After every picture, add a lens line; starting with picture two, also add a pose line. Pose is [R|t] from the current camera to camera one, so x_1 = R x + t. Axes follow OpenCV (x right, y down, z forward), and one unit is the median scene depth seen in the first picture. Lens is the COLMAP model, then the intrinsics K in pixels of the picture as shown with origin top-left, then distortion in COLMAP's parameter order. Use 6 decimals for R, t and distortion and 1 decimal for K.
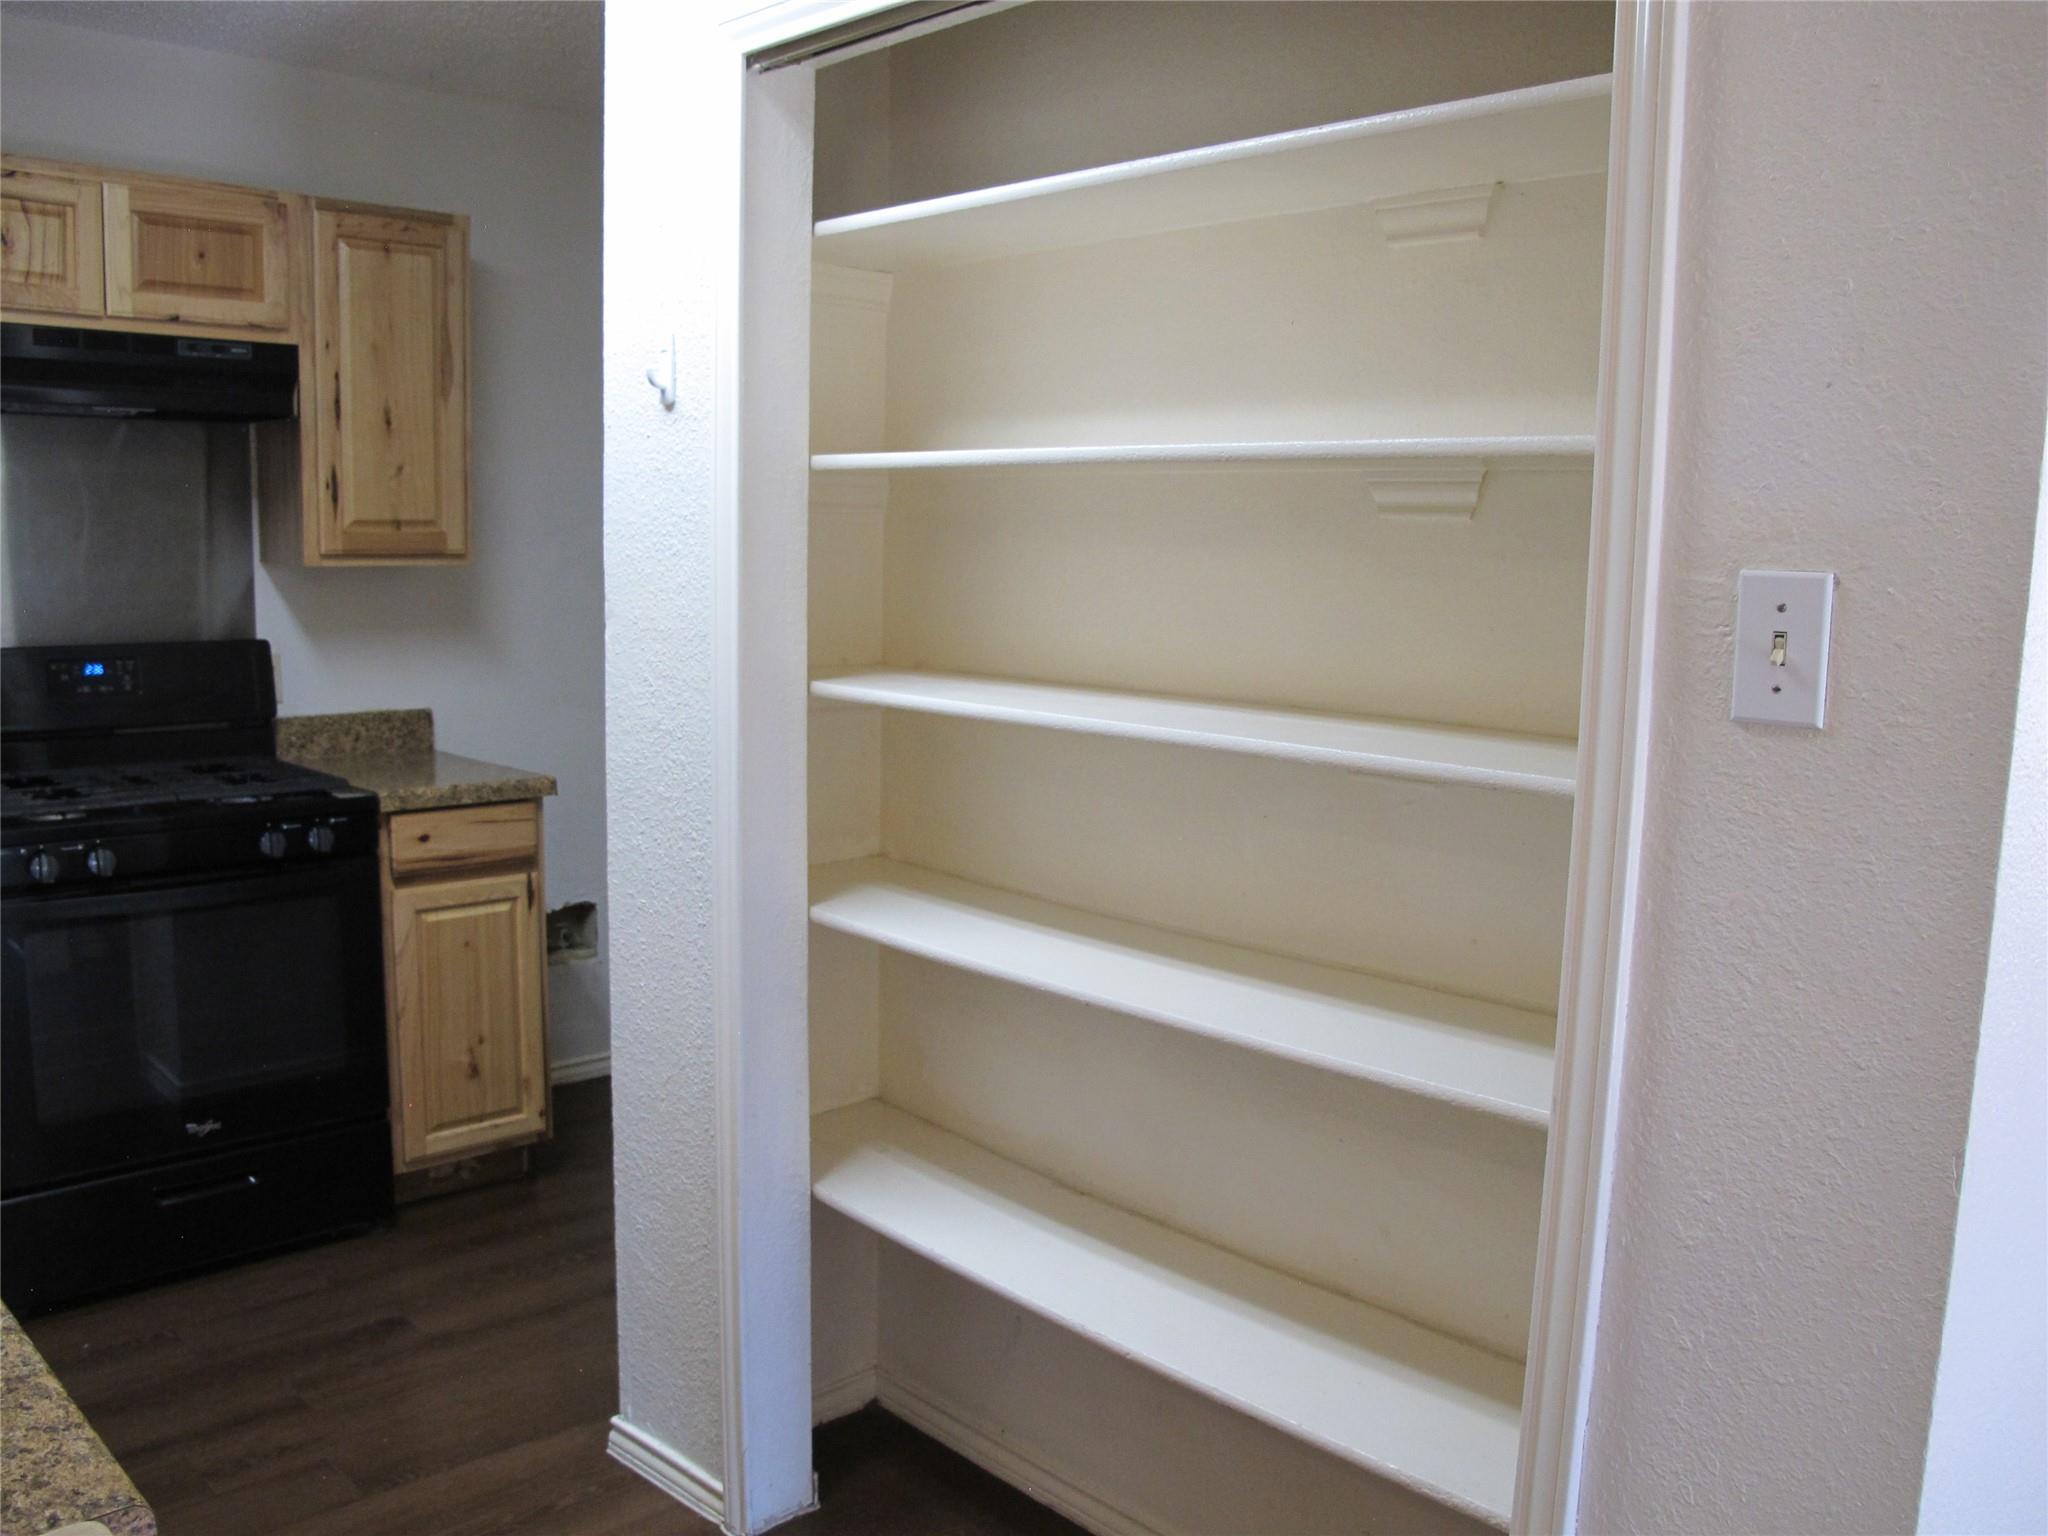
lens RADIAL K [[1731.4, 0, 1027.5], [0, 1731.4, 797.4], [0, 0, 1]] dist [-0.141420, 0.104176]
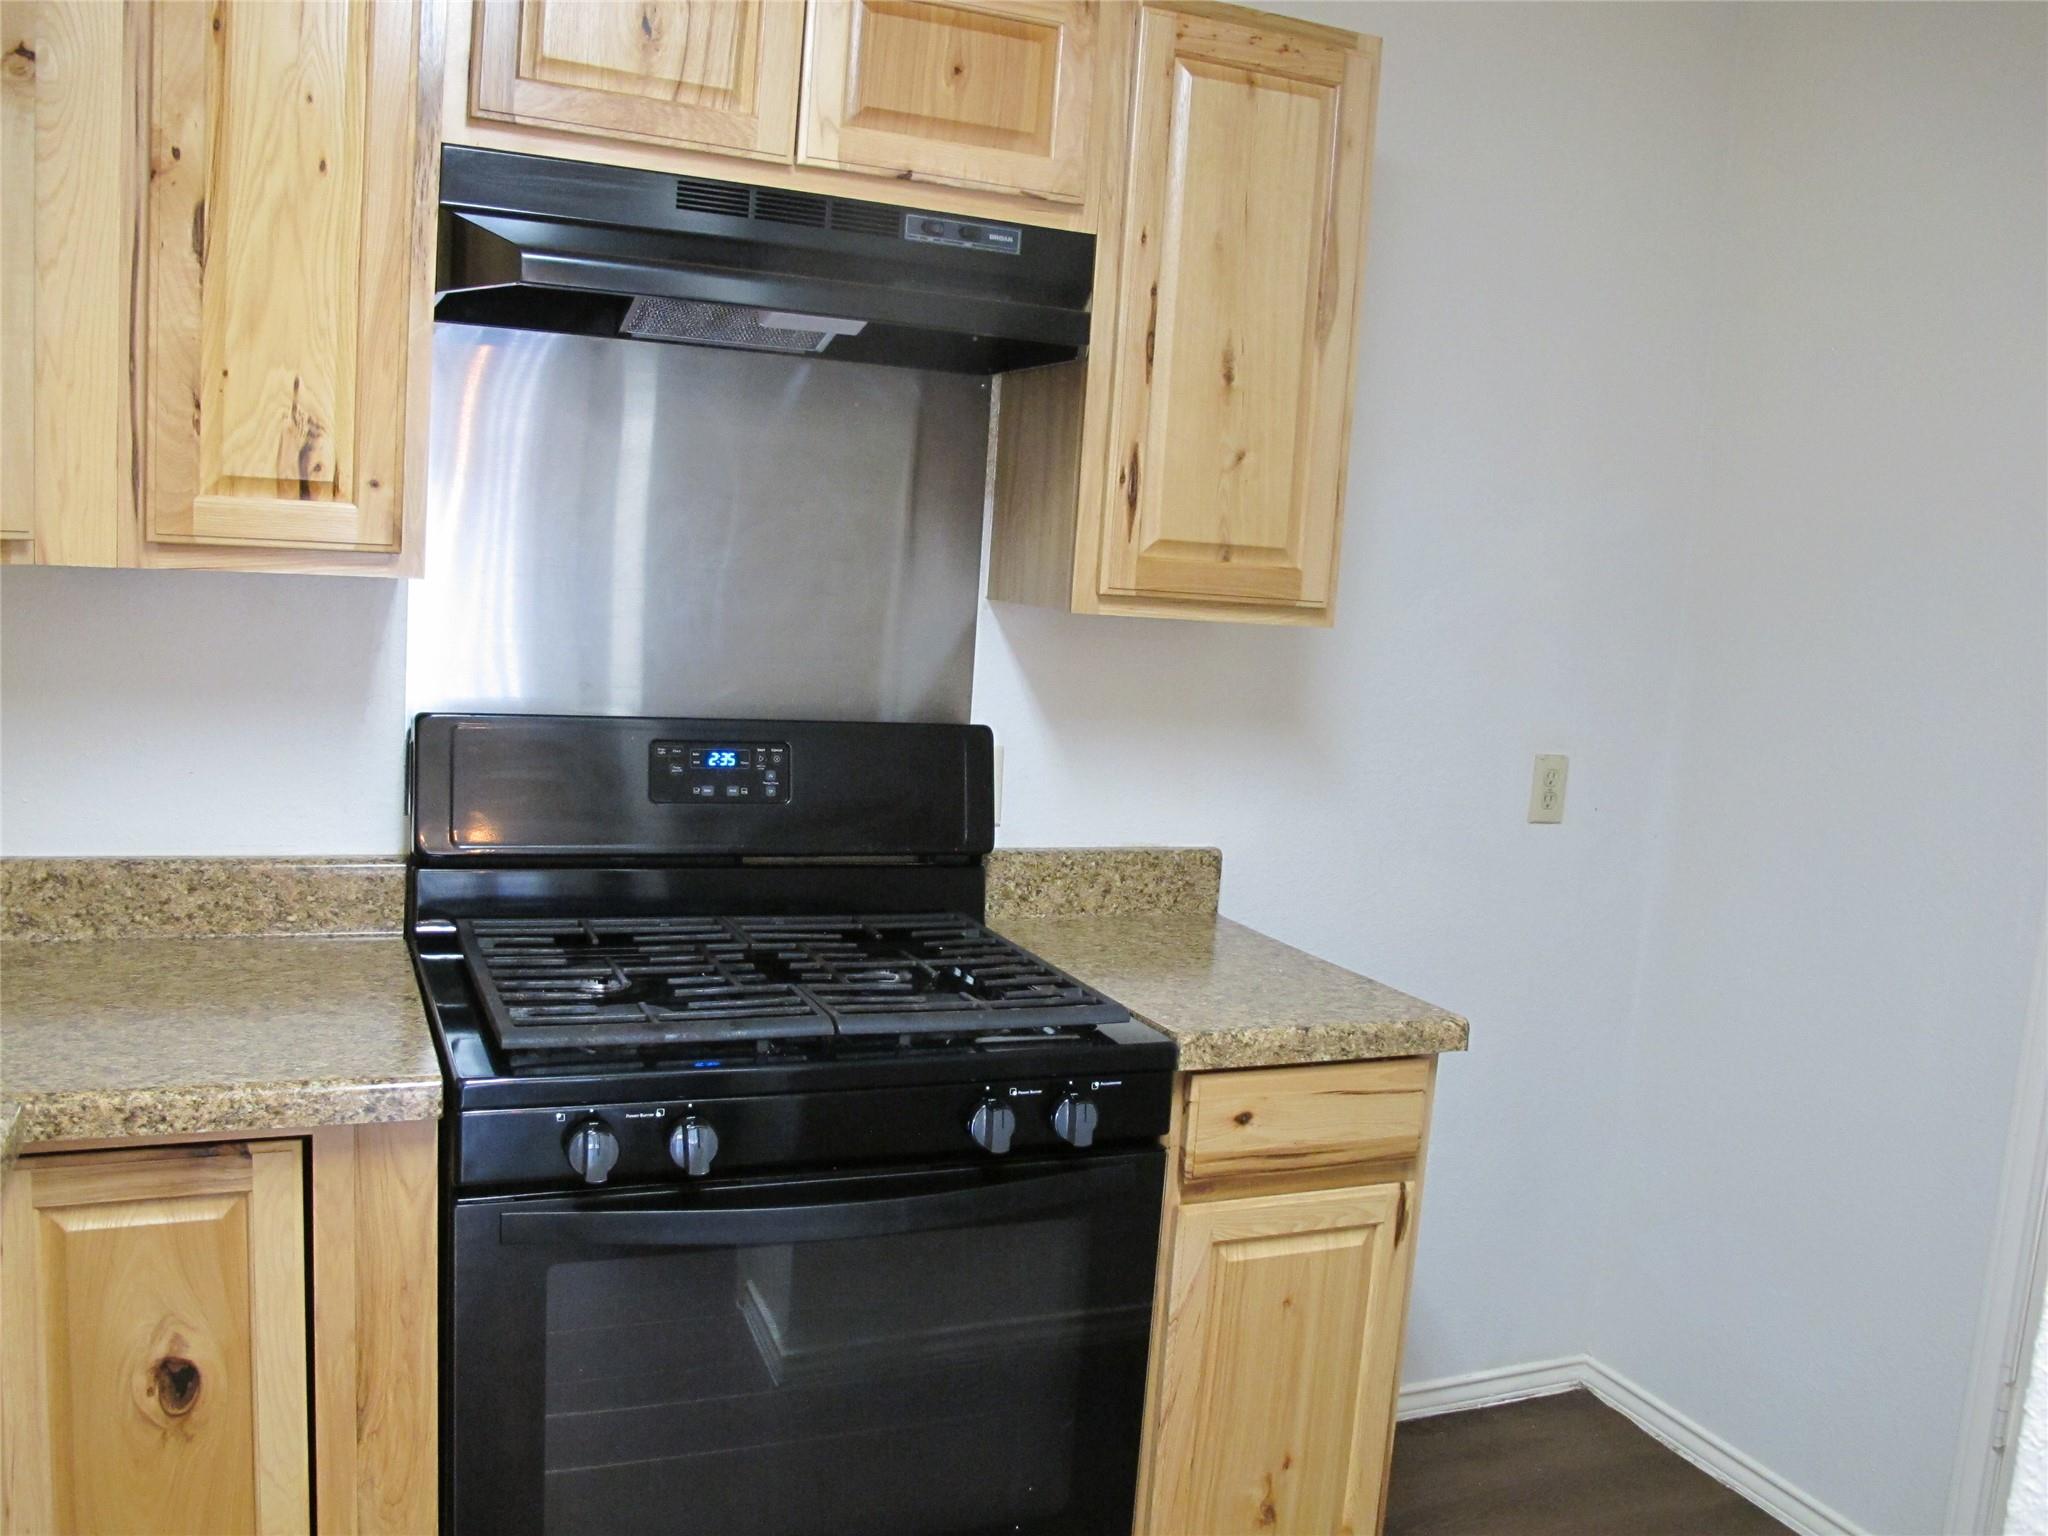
lens RADIAL K [[1705.6, 0, 1021.3], [0, 1705.6, 781.3], [0, 0, 1]] dist [-0.121400, 0.049220]
pose [[0.937415, 0.085969, -0.337436, -0.241826], [-0.098705, 0.994901, -0.020736, -0.065436], [0.333932, 0.052745, 0.941120, 0.445616]]
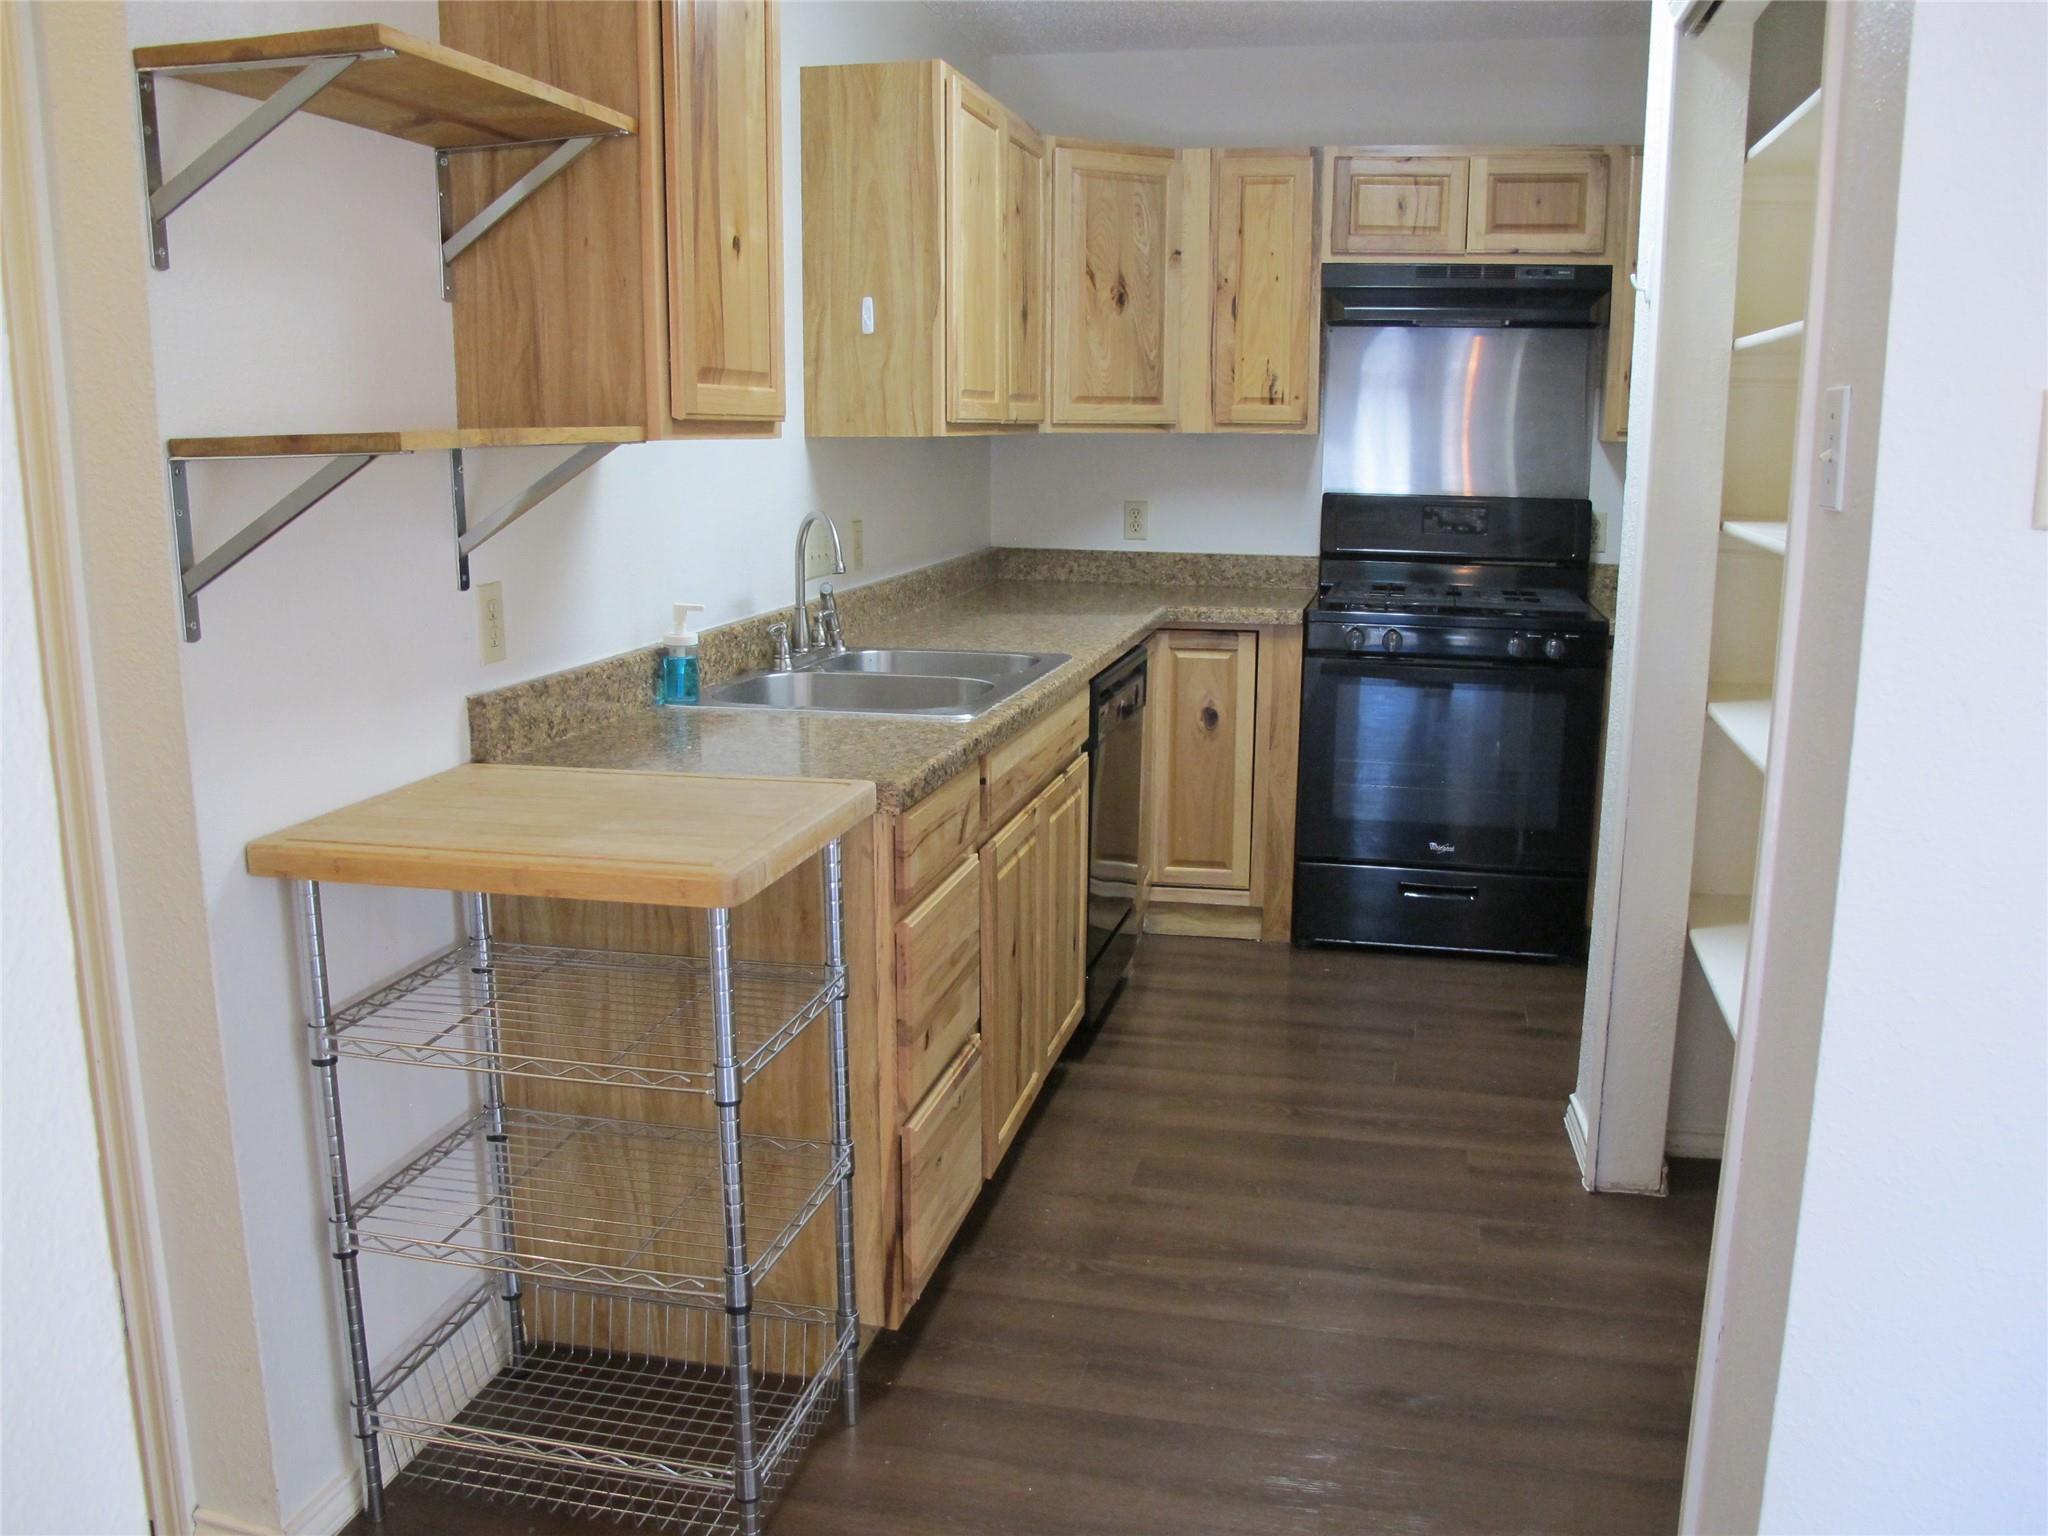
lens RADIAL K [[1731.4, 0, 1027.5], [0, 1731.4, 797.4], [0, 0, 1]] dist [-0.141420, 0.104176]
pose [[0.552442, 0.164411, -0.817176, 0.422904], [-0.122936, 0.985705, 0.115208, 0.033521], [0.824436, 0.036815, 0.564756, -0.066573]]
